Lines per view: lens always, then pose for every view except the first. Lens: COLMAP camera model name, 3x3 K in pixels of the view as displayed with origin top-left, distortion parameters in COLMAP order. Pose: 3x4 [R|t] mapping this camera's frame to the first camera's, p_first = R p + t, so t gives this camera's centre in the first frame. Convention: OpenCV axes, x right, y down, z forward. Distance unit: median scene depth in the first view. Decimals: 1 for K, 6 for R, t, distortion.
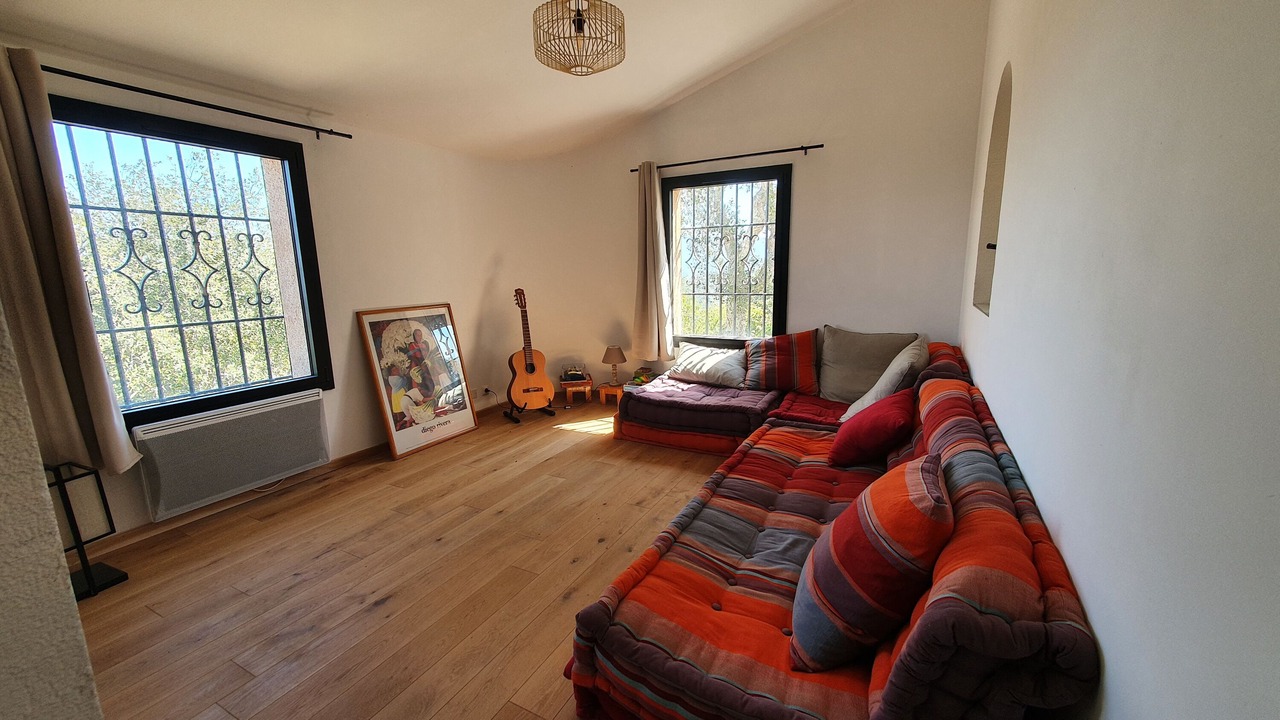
lens RADIAL K [[503.6, 0, 635.3], [0, 503.6, 360.3], [0, 0, 1]] dist [0.008708, -0.000037]
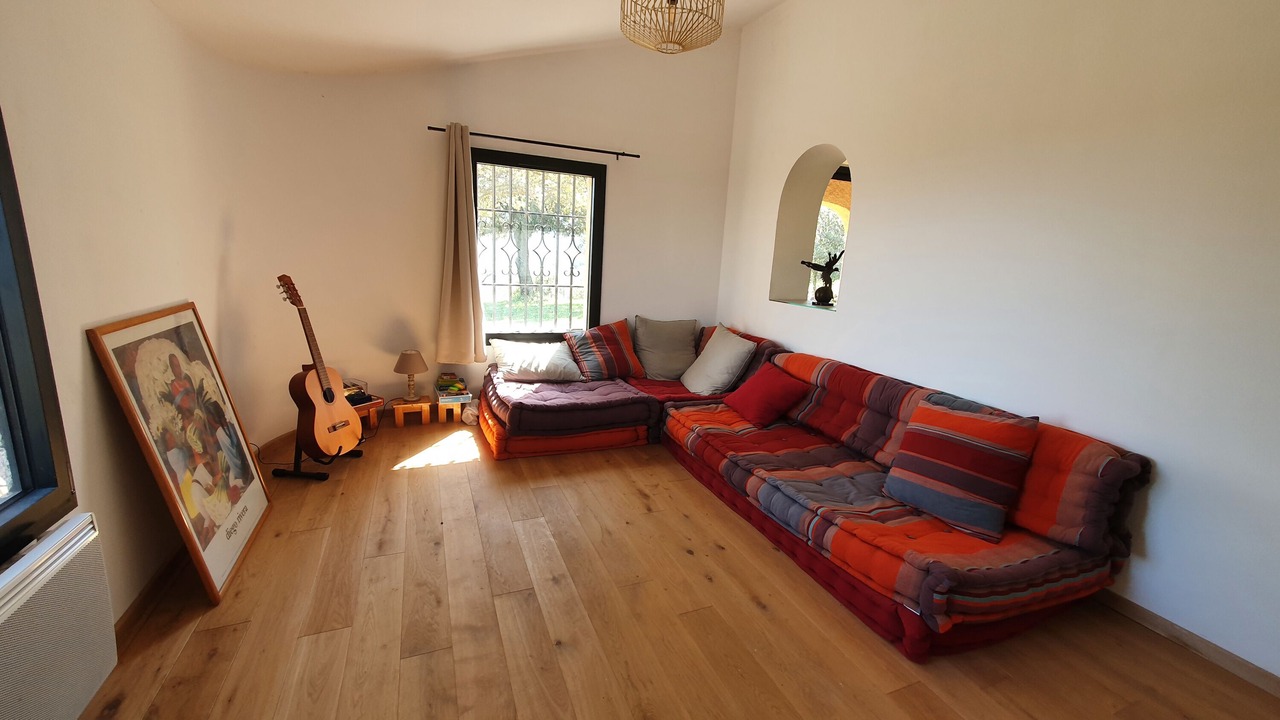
lens RADIAL K [[503.6, 0, 635.3], [0, 503.6, 360.3], [0, 0, 1]] dist [0.008708, -0.000037]
pose [[0.626404, -0.107109, 0.772105, -0.525632], [0.074101, 0.994211, 0.077802, -0.059051], [-0.775969, 0.008479, 0.630714, 0.289064]]
